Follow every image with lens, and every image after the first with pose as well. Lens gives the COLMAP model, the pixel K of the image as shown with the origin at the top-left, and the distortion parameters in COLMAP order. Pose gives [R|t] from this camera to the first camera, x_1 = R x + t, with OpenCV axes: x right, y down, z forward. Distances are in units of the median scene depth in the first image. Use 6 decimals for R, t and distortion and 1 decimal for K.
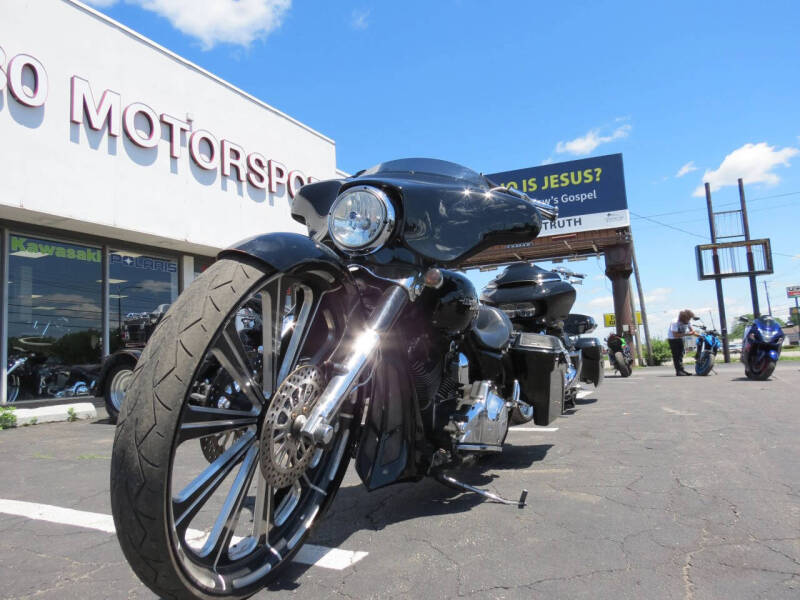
lens RADIAL K [[567.4, 0, 397.8], [0, 567.4, 301.7], [0, 0, 1]] dist [-0.022577, 0.001522]
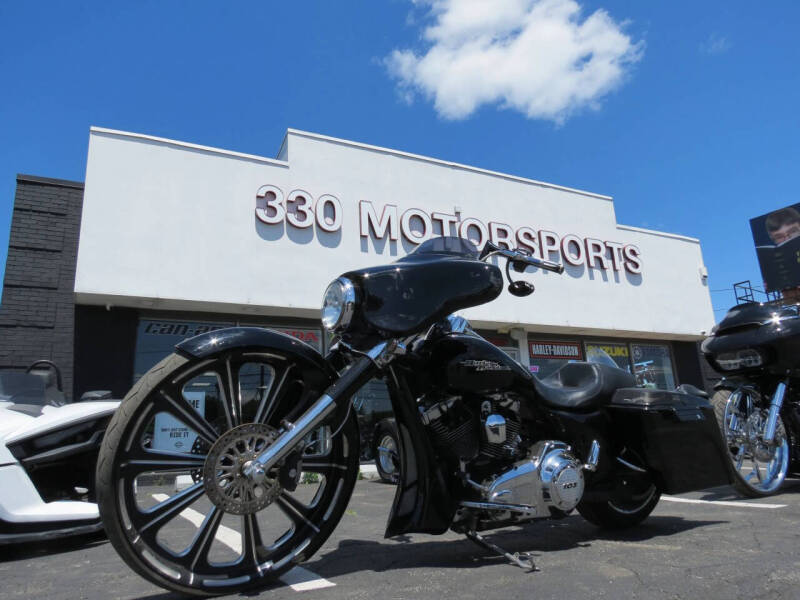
lens RADIAL K [[567.4, 0, 397.8], [0, 567.4, 301.7], [0, 0, 1]] dist [-0.022577, 0.001522]
pose [[0.820873, -0.135239, -0.554868, 0.270325], [0.068721, 0.987889, -0.139113, 0.011141], [0.566962, 0.076063, 0.820225, 0.020524]]
